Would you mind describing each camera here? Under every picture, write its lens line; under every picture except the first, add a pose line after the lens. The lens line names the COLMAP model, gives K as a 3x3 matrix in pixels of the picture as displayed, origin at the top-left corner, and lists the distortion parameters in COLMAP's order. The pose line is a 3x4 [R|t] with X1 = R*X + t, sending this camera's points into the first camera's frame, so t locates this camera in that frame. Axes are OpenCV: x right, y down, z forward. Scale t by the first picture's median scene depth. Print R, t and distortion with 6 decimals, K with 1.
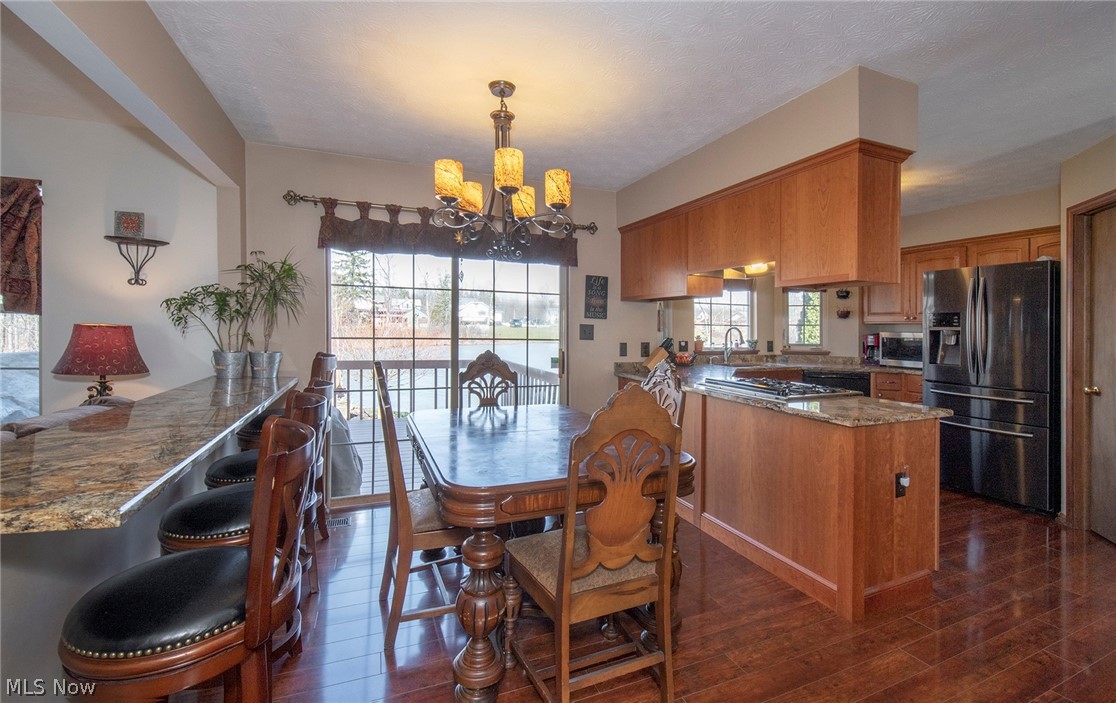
lens RADIAL K [[474.1, 0, 574.0], [0, 474.1, 329.3], [0, 0, 1]] dist [-0.001175, -0.000778]
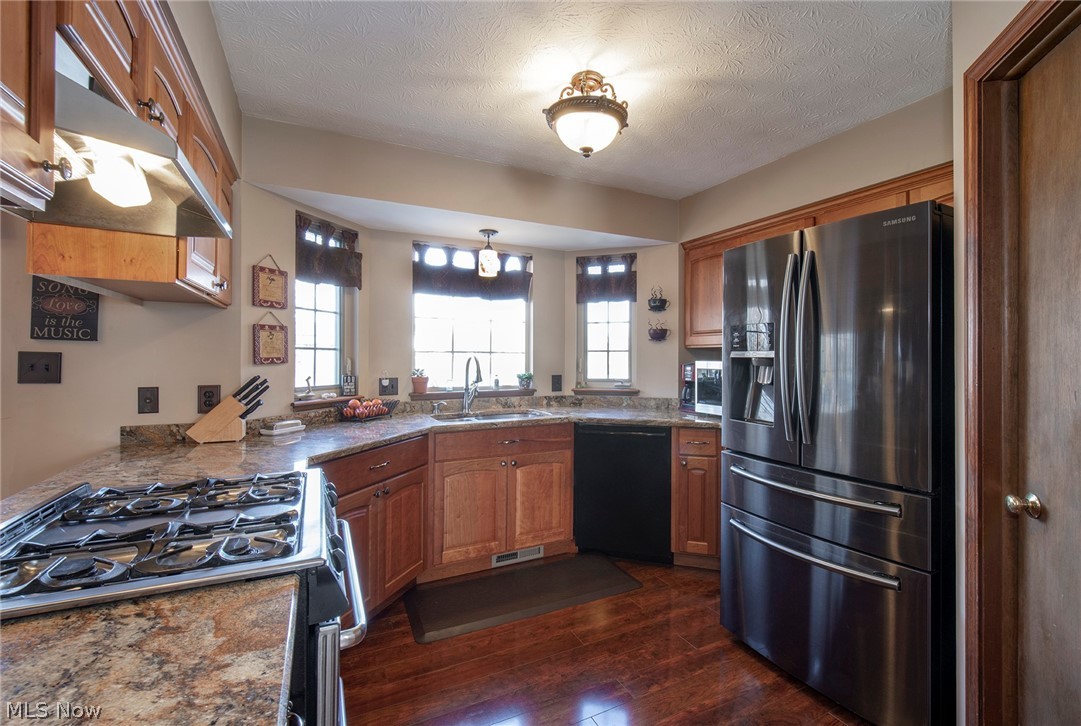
lens RADIAL K [[466.2, 0, 541.2], [0, 466.2, 358.8], [0, 0, 1]] dist [-0.002157, 0.000542]
pose [[0.999075, -0.009306, 0.041982, 0.398936], [0.009298, 0.999957, 0.000398, 0.001038], [-0.041984, -0.000007, 0.999118, 0.370756]]
